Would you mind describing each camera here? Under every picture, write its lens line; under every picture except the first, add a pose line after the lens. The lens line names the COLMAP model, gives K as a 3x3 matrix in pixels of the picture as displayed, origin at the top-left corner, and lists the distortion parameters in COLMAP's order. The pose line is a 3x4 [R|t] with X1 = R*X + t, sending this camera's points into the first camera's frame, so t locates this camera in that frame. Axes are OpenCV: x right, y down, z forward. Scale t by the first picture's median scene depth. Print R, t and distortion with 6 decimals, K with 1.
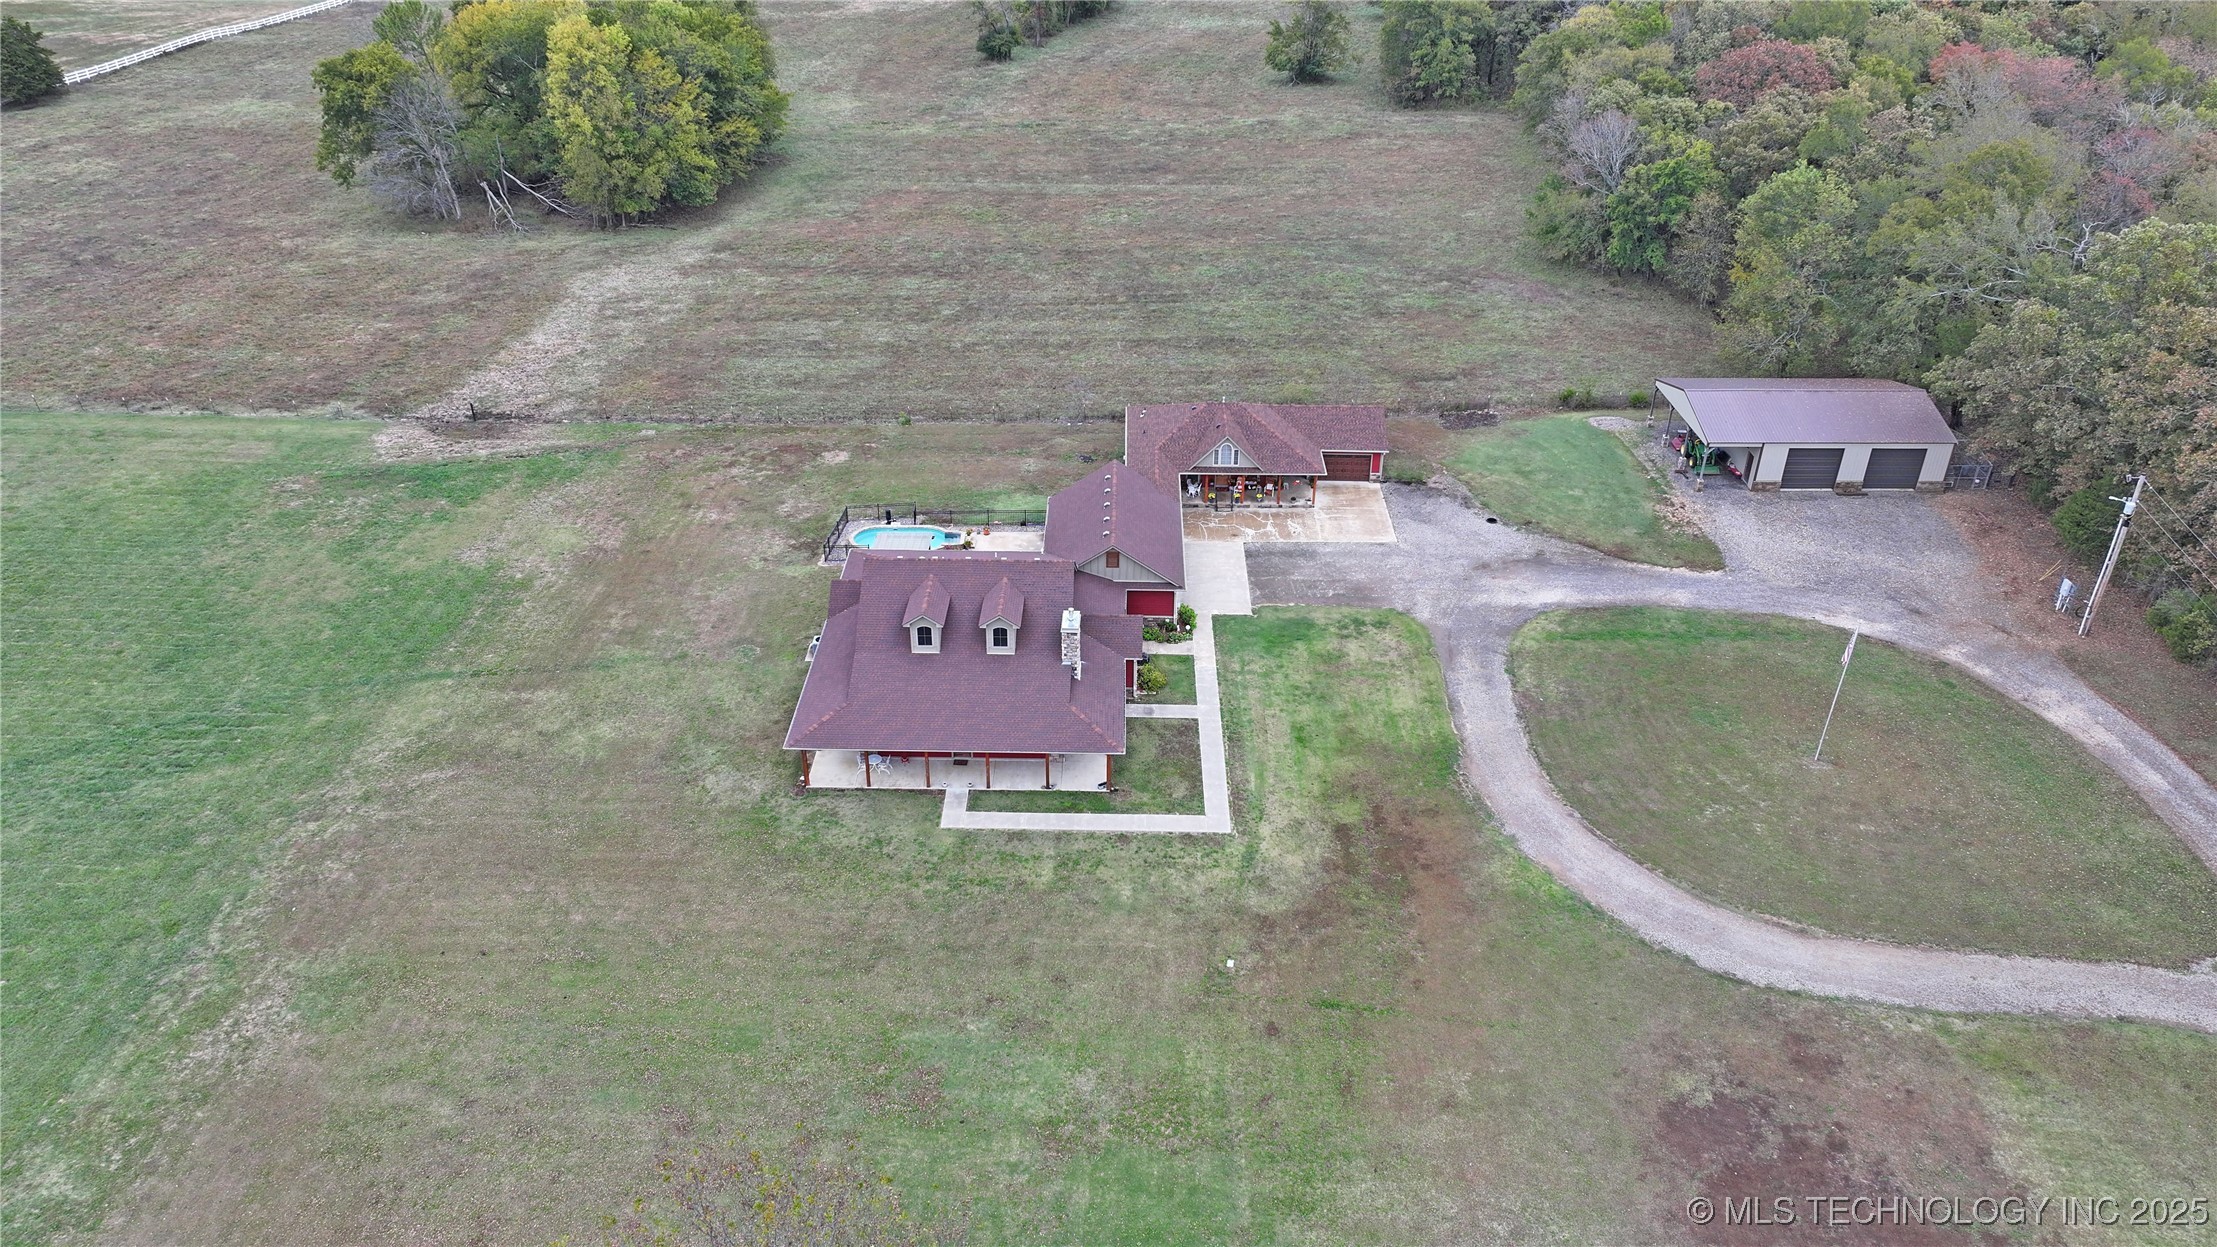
lens RADIAL K [[1562.1, 0, 1115.0], [0, 1562.1, 622.3], [0, 0, 1]] dist [0.007074, -0.000658]
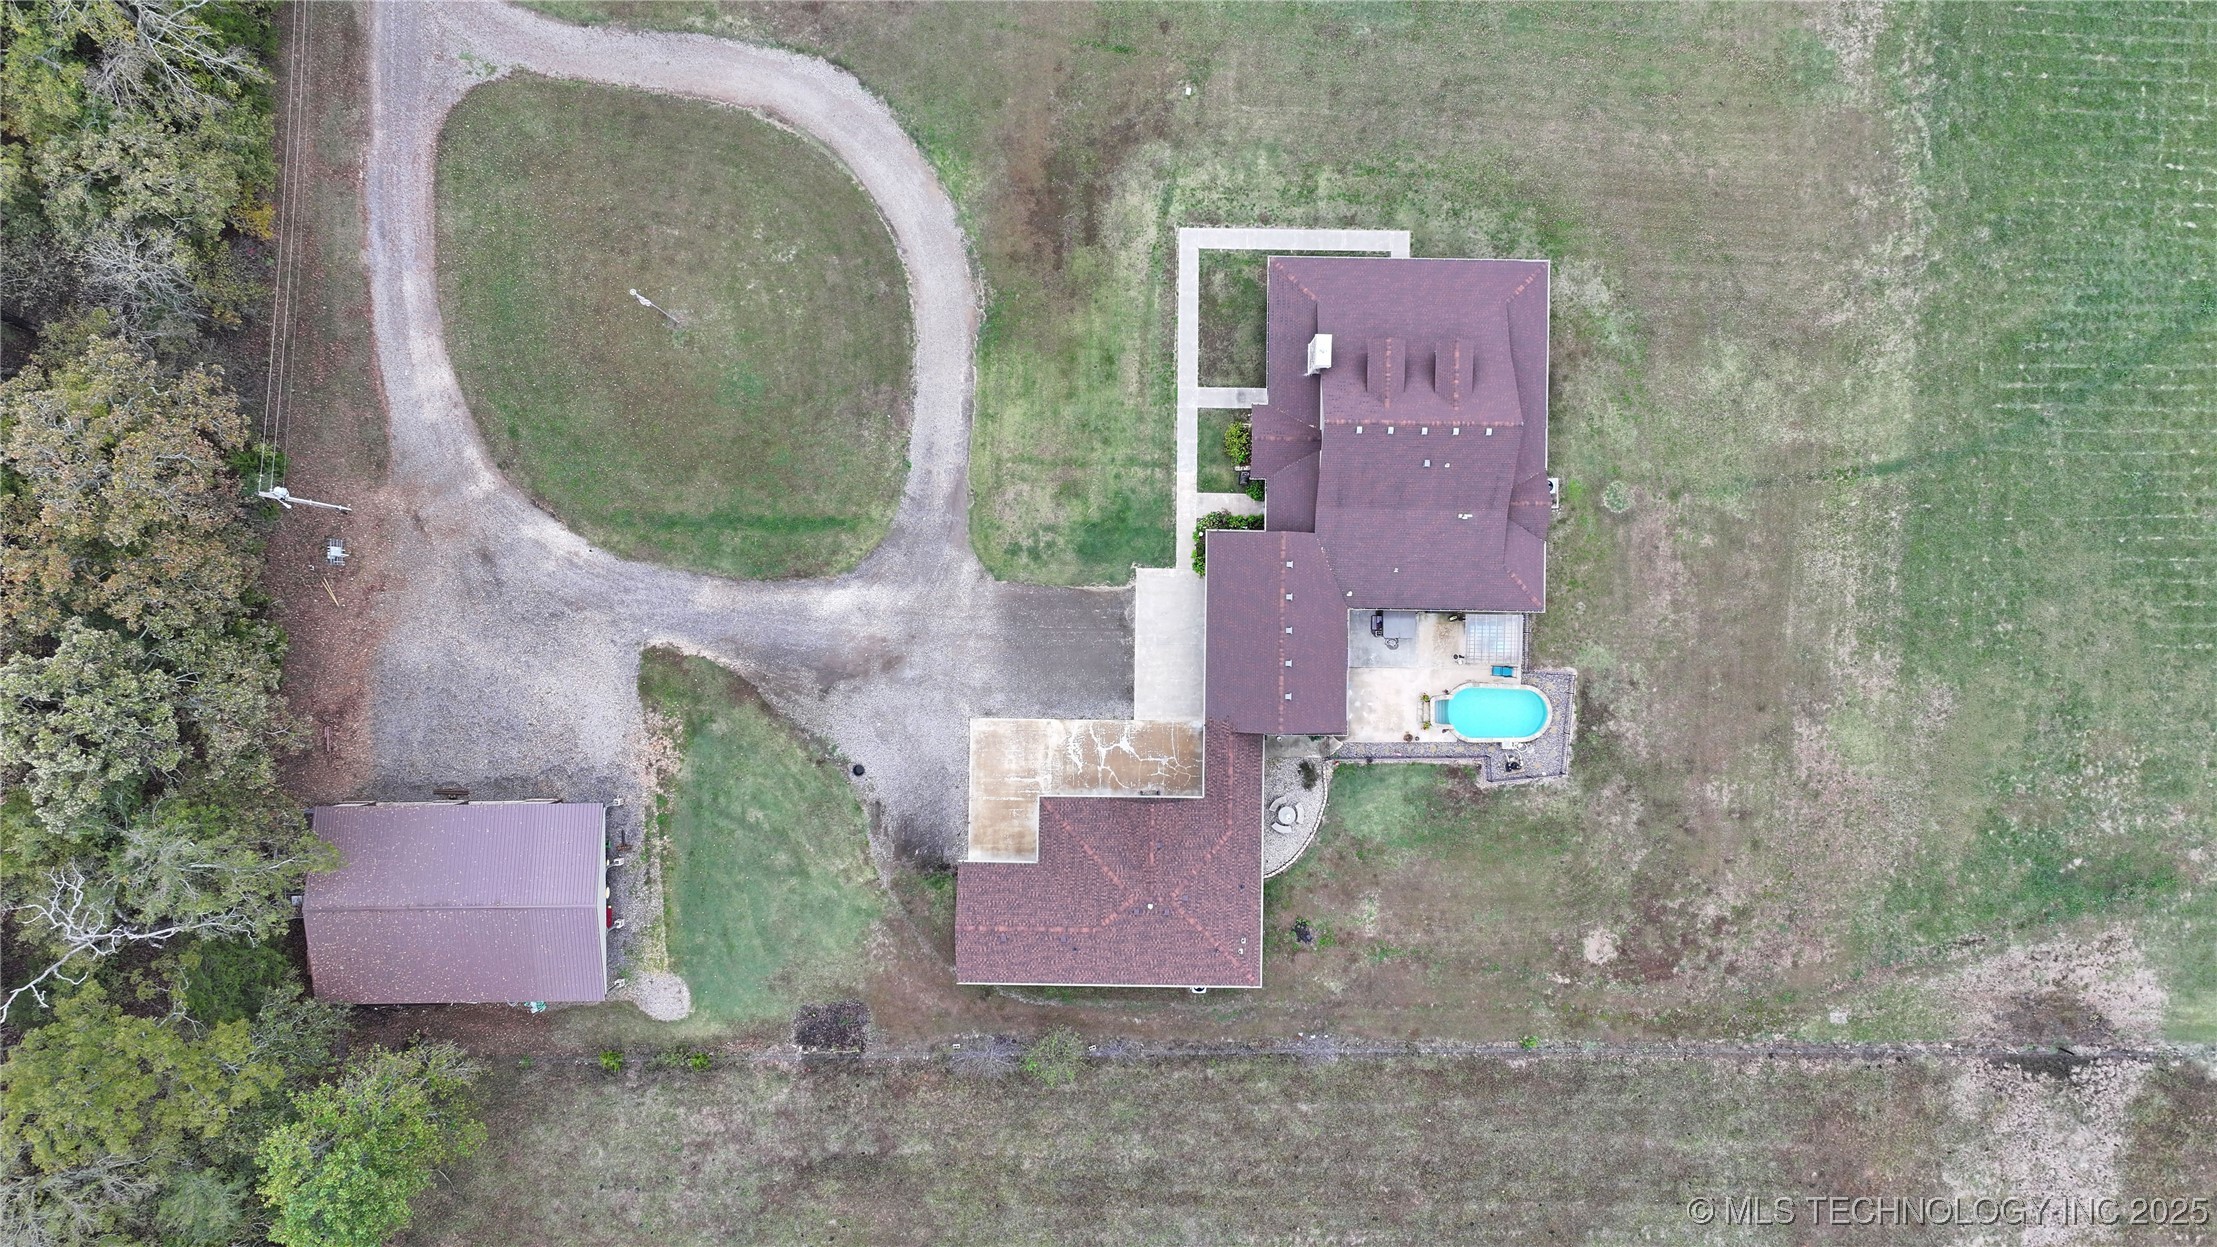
lens RADIAL K [[1562.1, 0, 1115.0], [0, 1562.1, 622.3], [0, 0, 1]] dist [0.007074, -0.000658]
pose [[-0.999913, -0.002846, -0.012880, 0.134430], [-0.009673, -0.505675, 0.862670, -1.059588], [-0.008968, 0.862719, 0.505604, 0.602569]]
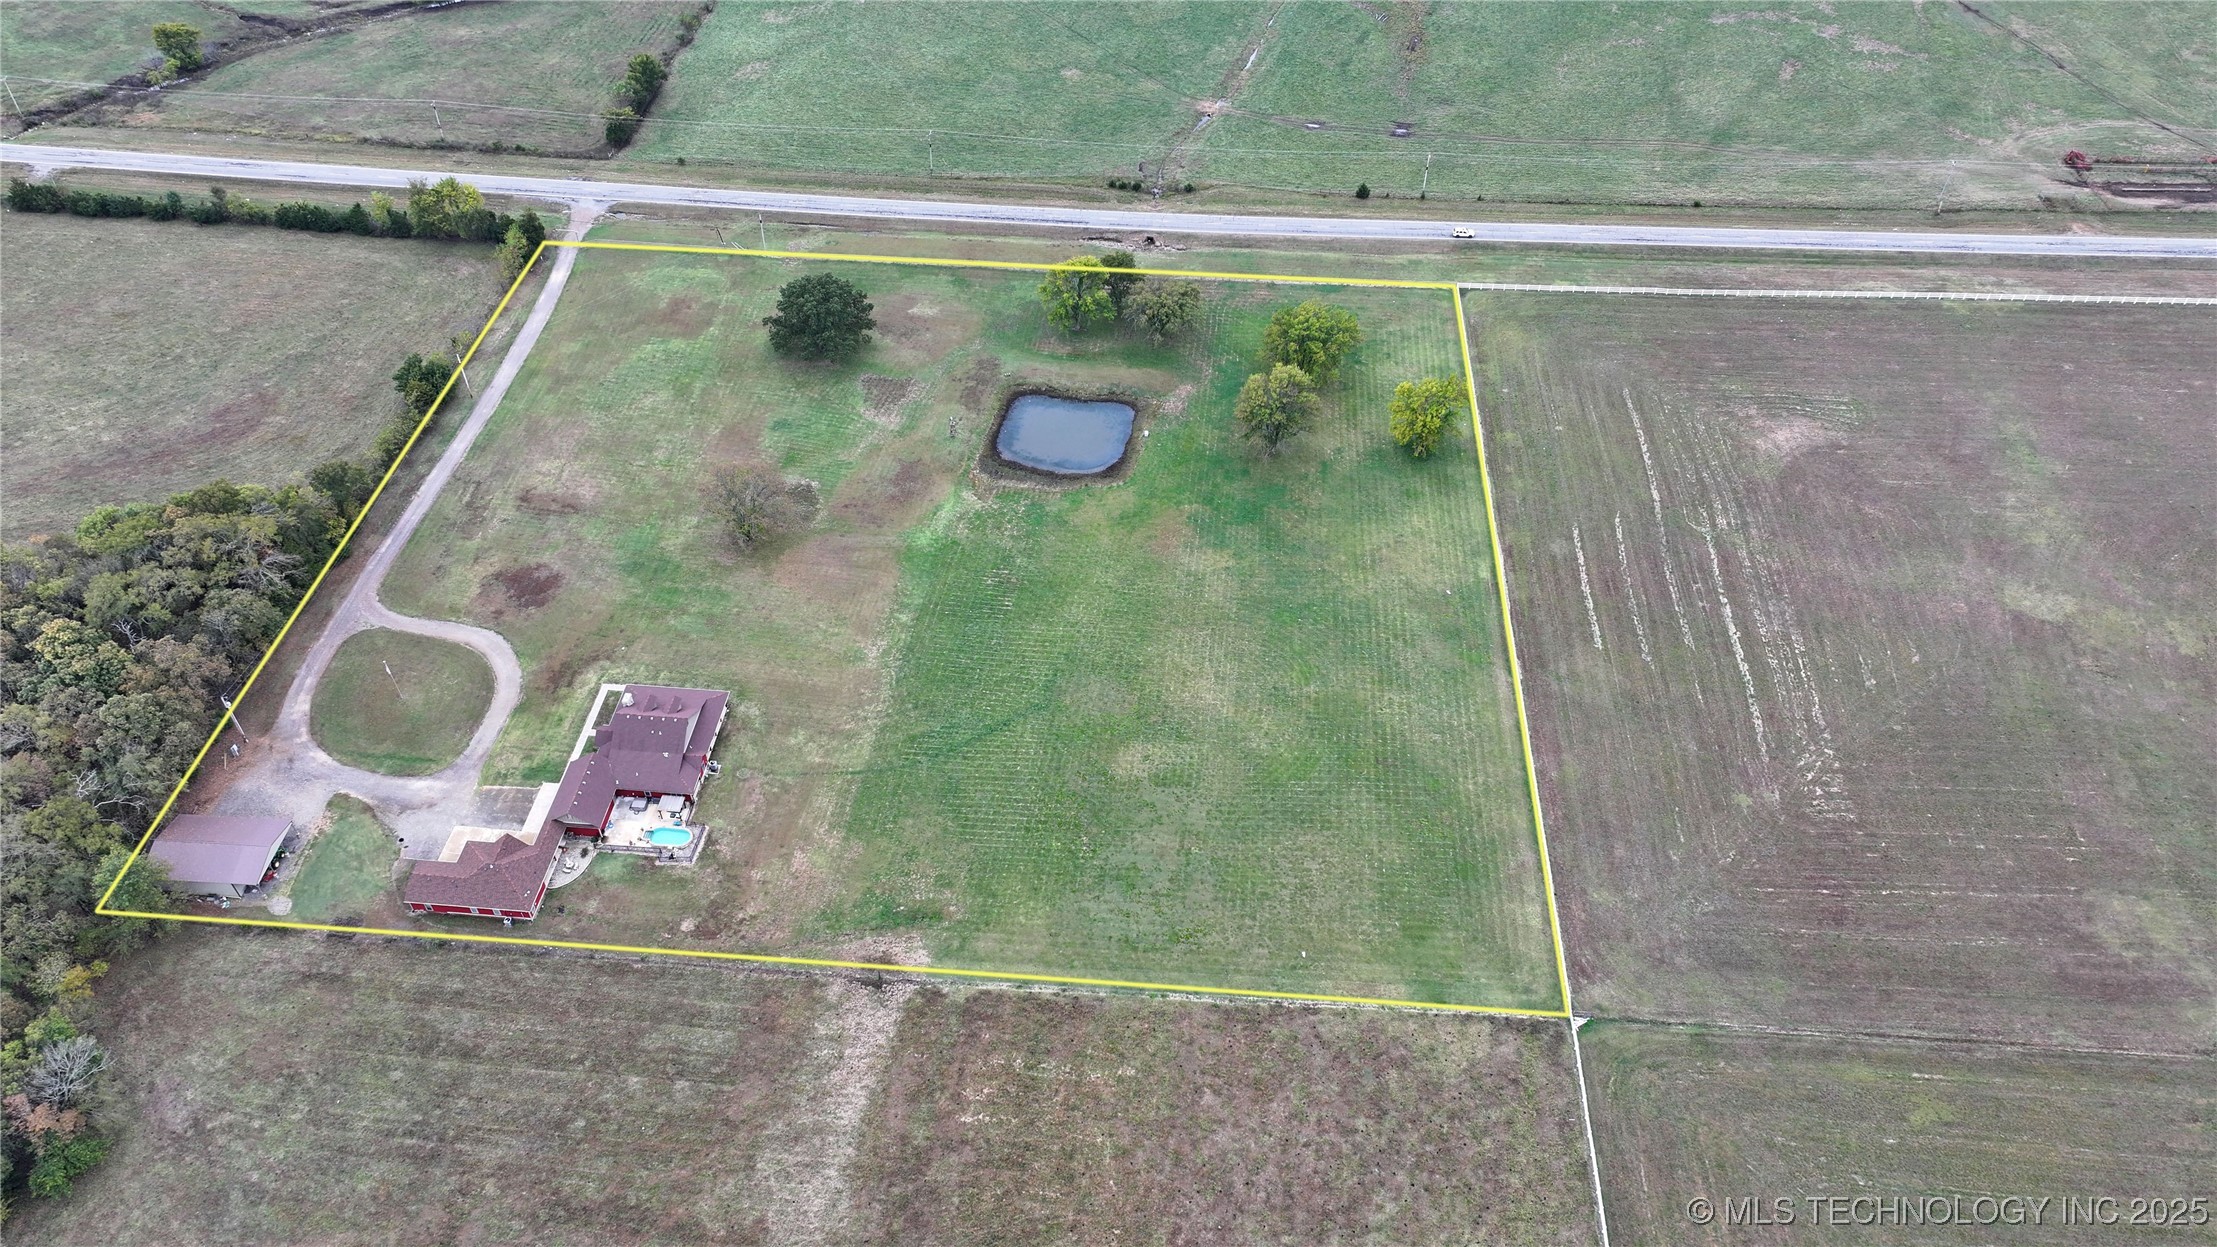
lens RADIAL K [[1562.1, 0, 1115.0], [0, 1562.1, 622.3], [0, 0, 1]] dist [0.007074, -0.000658]
pose [[-0.996904, -0.064376, 0.045140, -1.093421], [0.027160, 0.256816, 0.966079, -2.923406], [-0.073785, 0.964314, -0.254273, 1.553592]]
